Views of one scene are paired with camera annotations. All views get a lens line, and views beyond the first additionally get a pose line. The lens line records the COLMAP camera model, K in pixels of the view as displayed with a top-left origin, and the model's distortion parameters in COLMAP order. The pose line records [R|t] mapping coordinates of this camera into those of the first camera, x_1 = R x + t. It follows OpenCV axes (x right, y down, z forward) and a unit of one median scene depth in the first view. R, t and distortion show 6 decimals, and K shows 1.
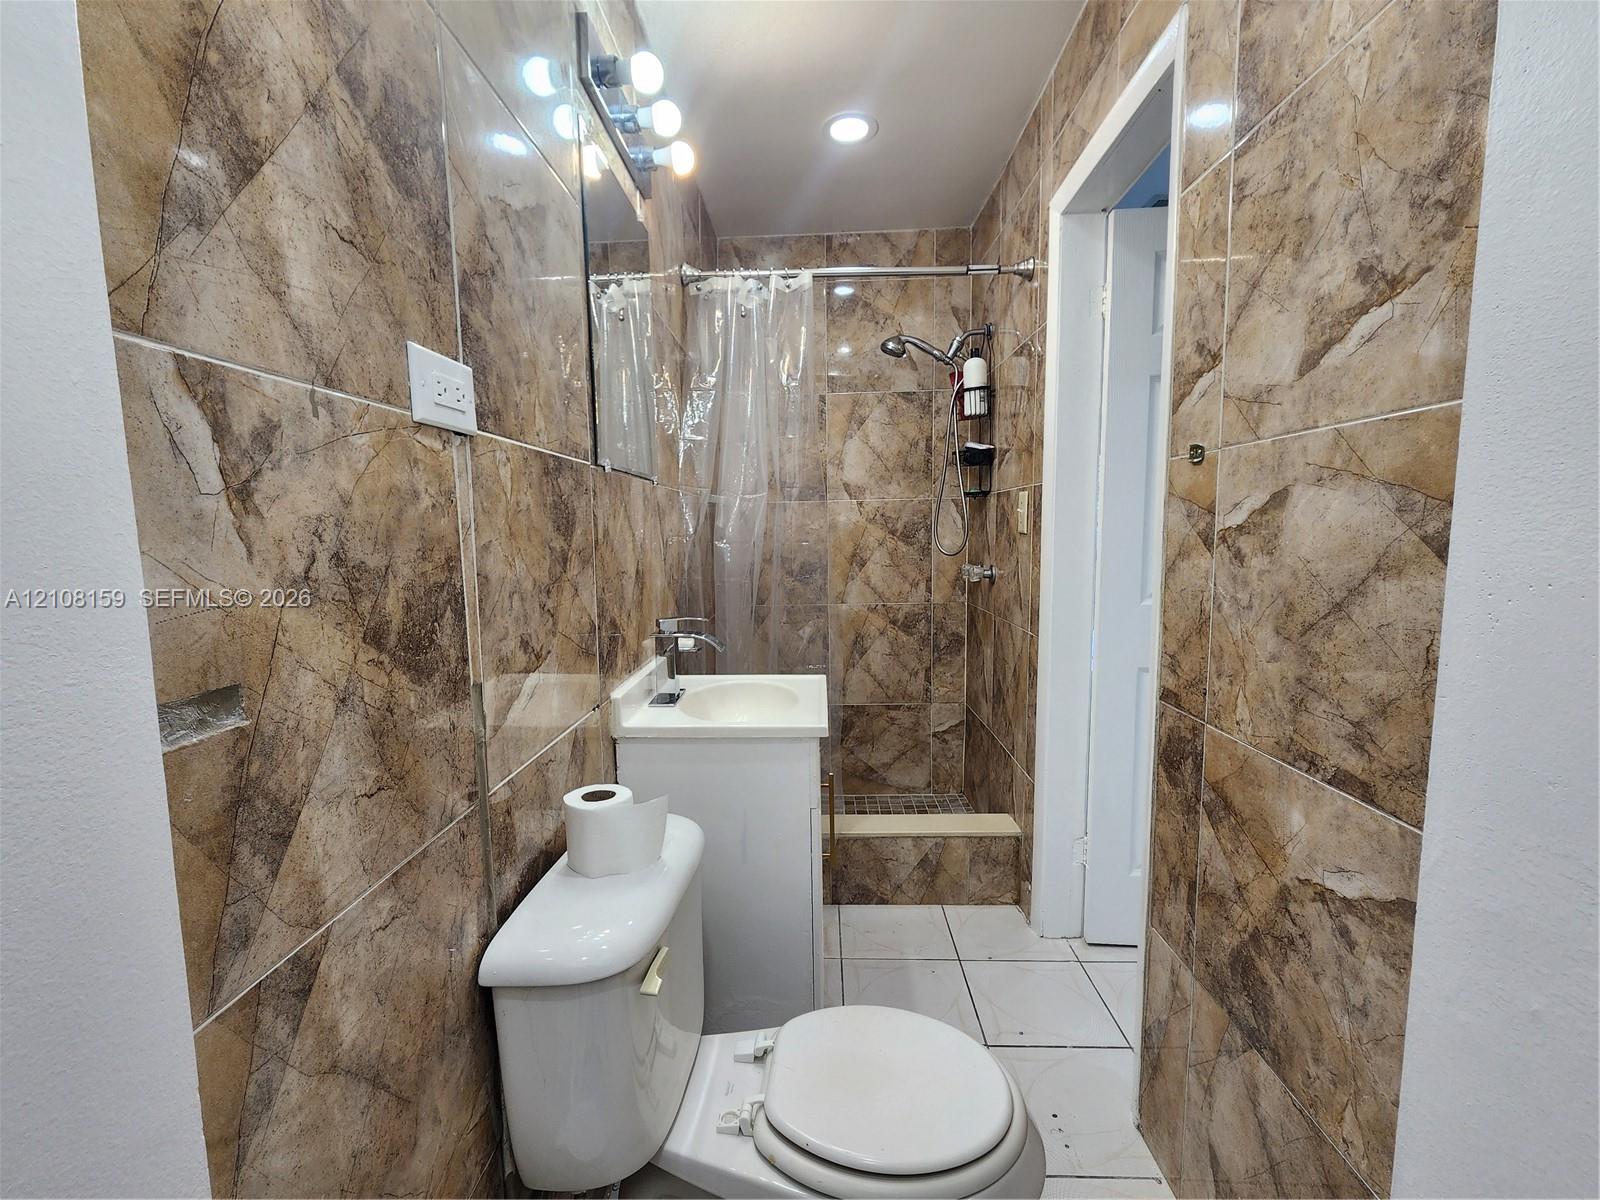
lens RADIAL K [[701.9, 0, 795.1], [0, 701.9, 609.9], [0, 0, 1]] dist [0.000201, 0.000845]
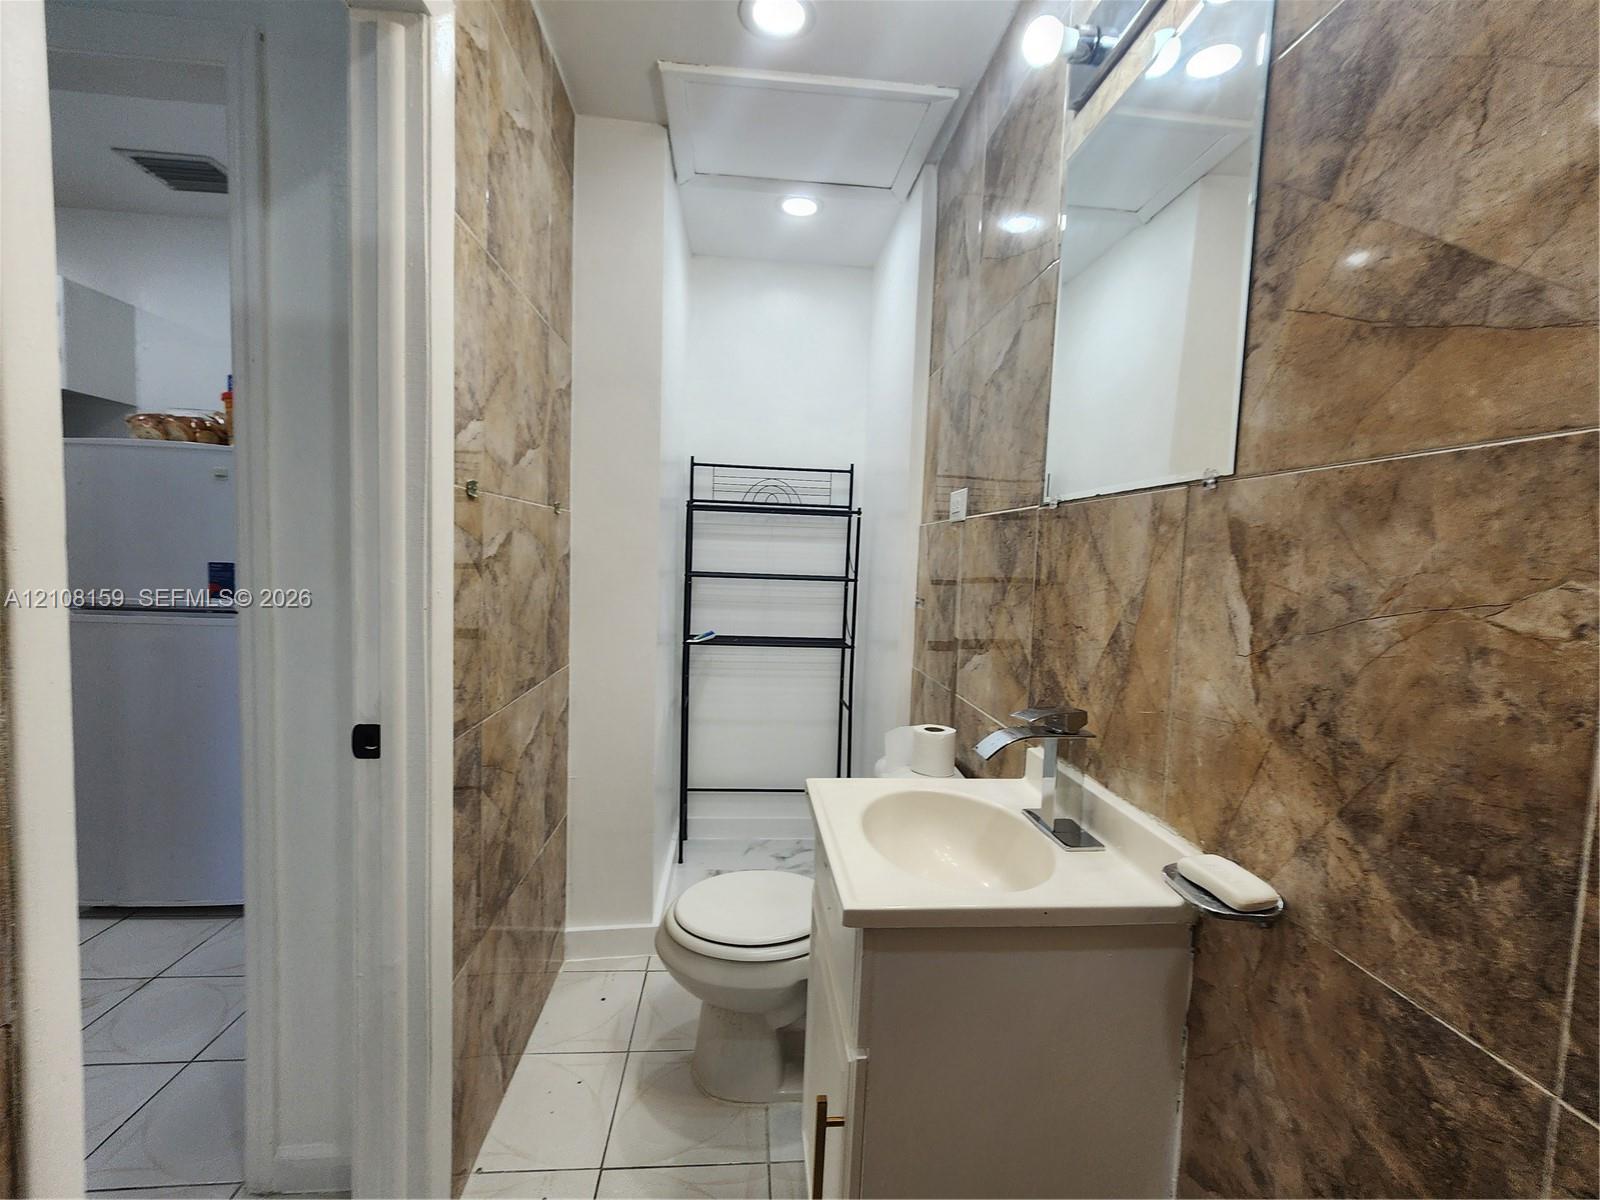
lens RADIAL K [[715.3, 0, 792.6], [0, 715.3, 608.6], [0, 0, 1]] dist [-0.002874, 0.005217]
pose [[-0.993814, -0.011125, -0.110497, 0.212257], [-0.032093, 0.981289, 0.189845, -0.285001], [0.106318, 0.192217, -0.975576, 2.314672]]
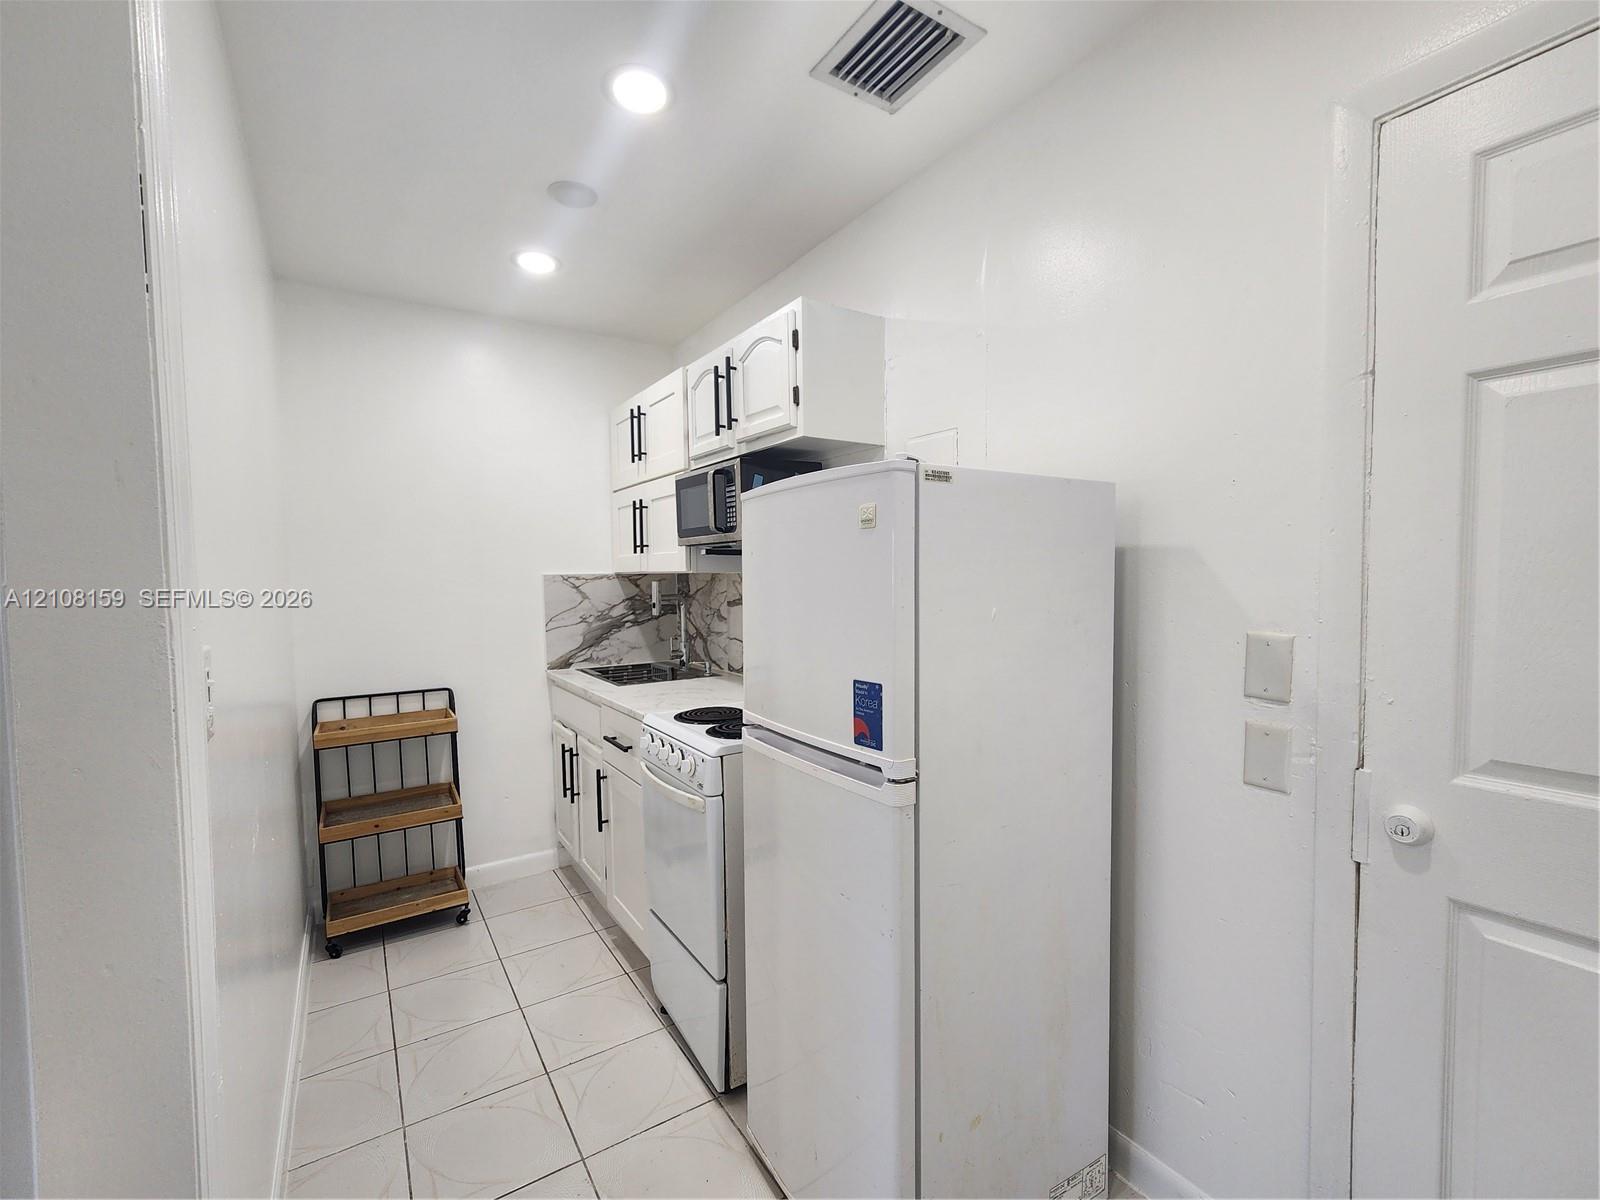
lens RADIAL K [[701.9, 0, 795.1], [0, 701.9, 609.9], [0, 0, 1]] dist [0.000201, 0.000845]
pose [[-0.567432, -0.016563, 0.823254, 0.788301], [0.112537, 0.988856, 0.097461, -0.198941], [-0.815694, 0.147949, -0.559245, 0.787054]]
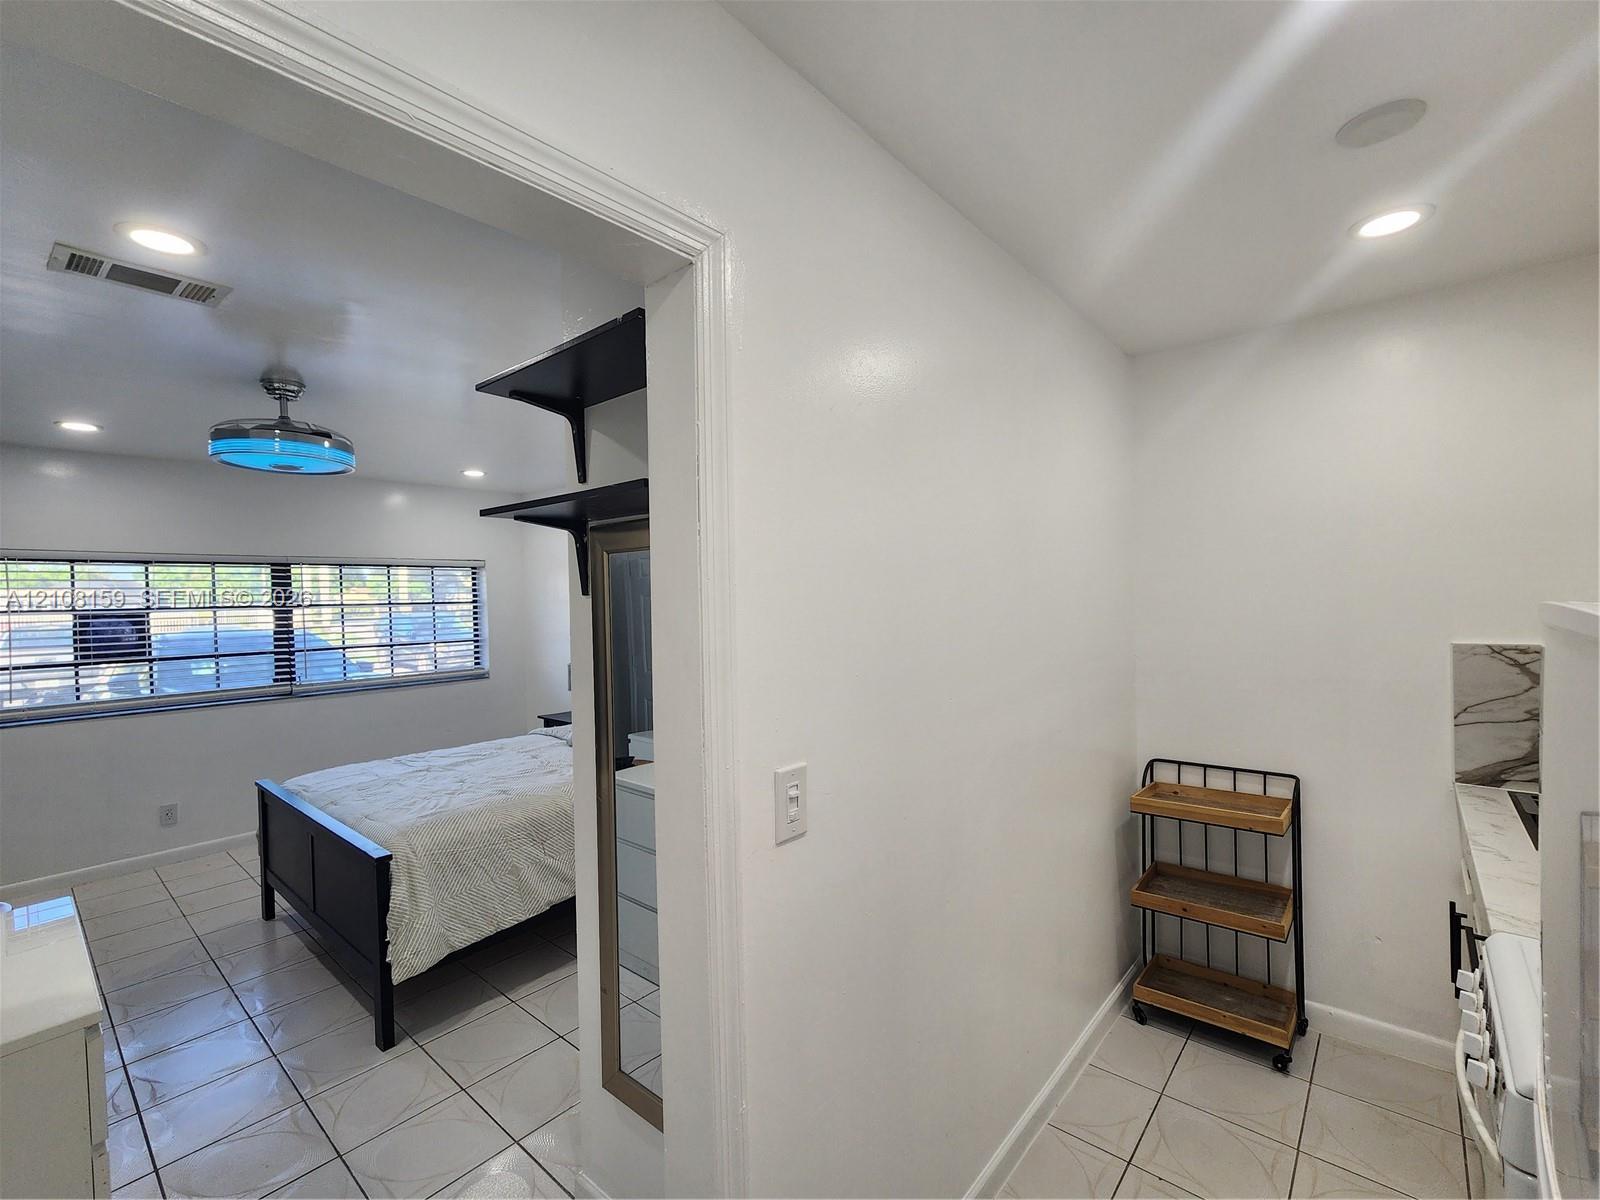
lens RADIAL K [[701.9, 0, 795.1], [0, 701.9, 609.9], [0, 0, 1]] dist [0.000201, 0.000845]
pose [[0.631146, -0.011708, 0.775576, 1.026716], [0.097153, 0.993205, -0.064067, -0.325357], [-0.769556, 0.115785, 0.627995, 0.174481]]
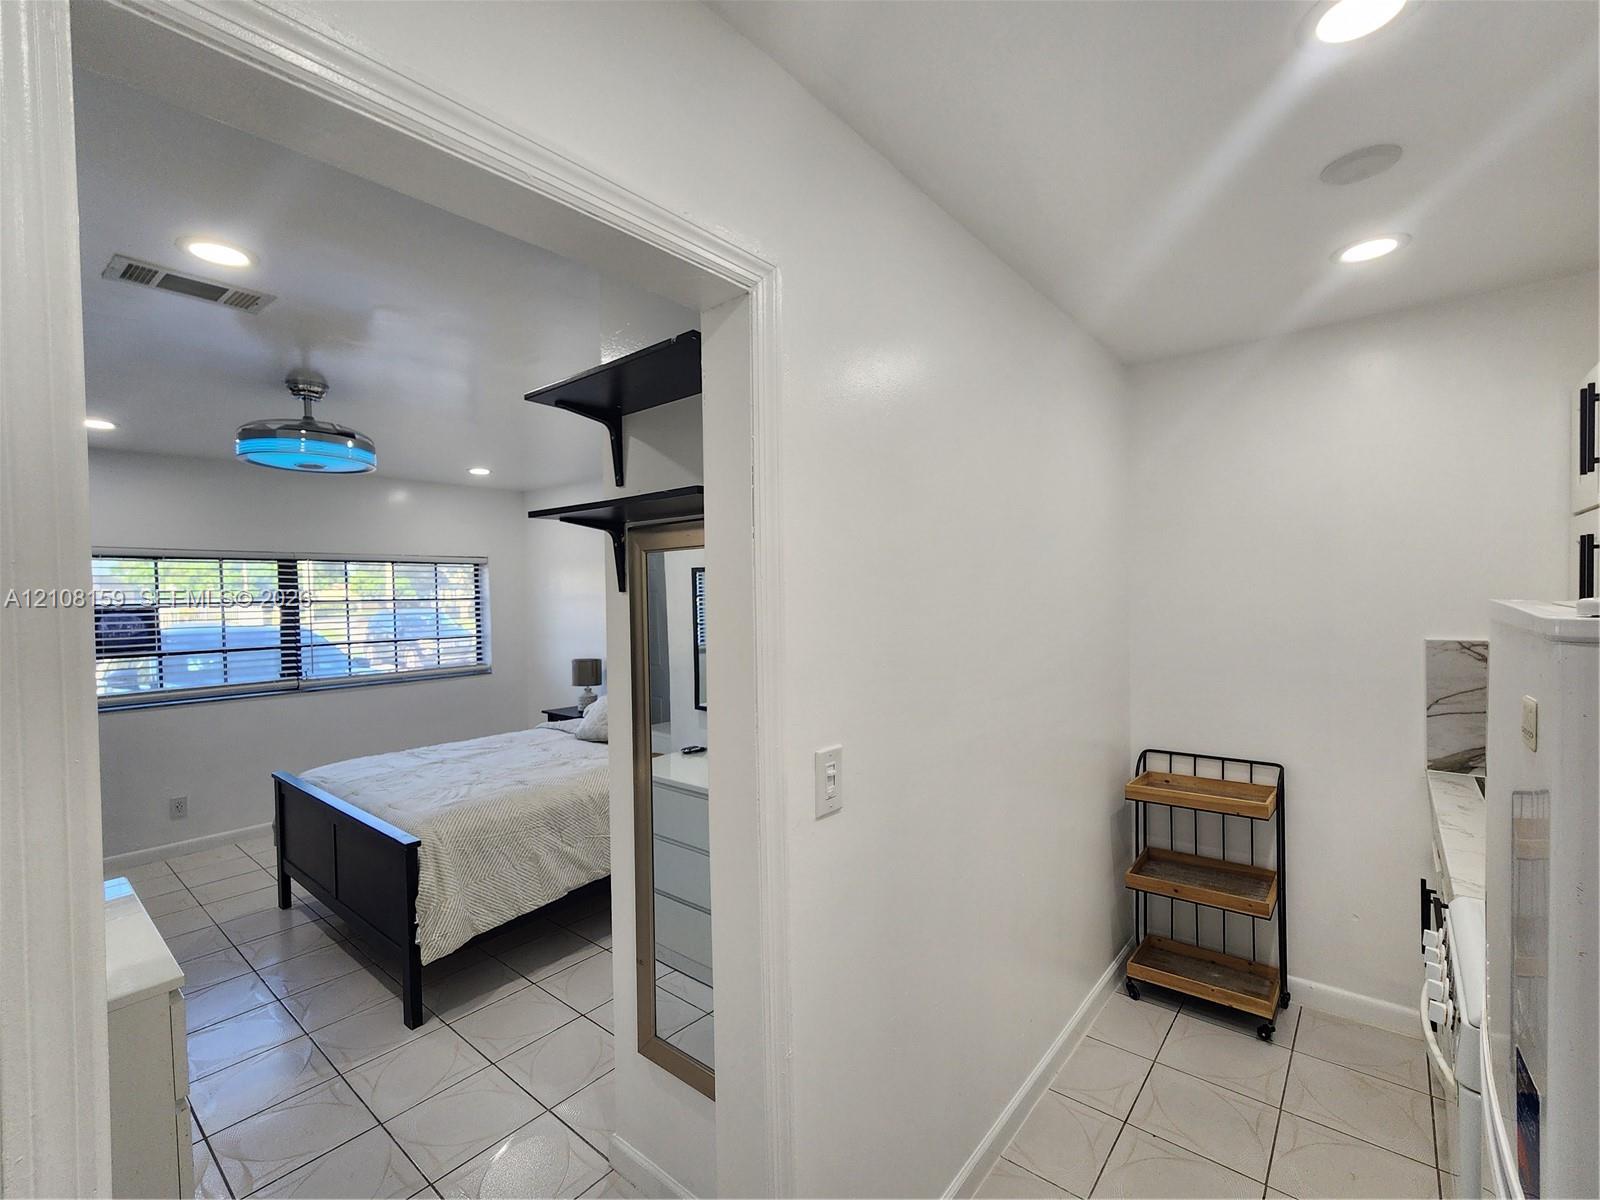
lens RADIAL K [[704.2, 0, 794.8], [0, 704.2, 609.9], [0, 0, 1]] dist [0.000673, -0.000223]
pose [[0.617714, -0.012610, 0.786302, 0.886015], [0.095250, 0.993710, -0.058892, -0.323386], [-0.780613, 0.111273, 0.615029, 0.171216]]
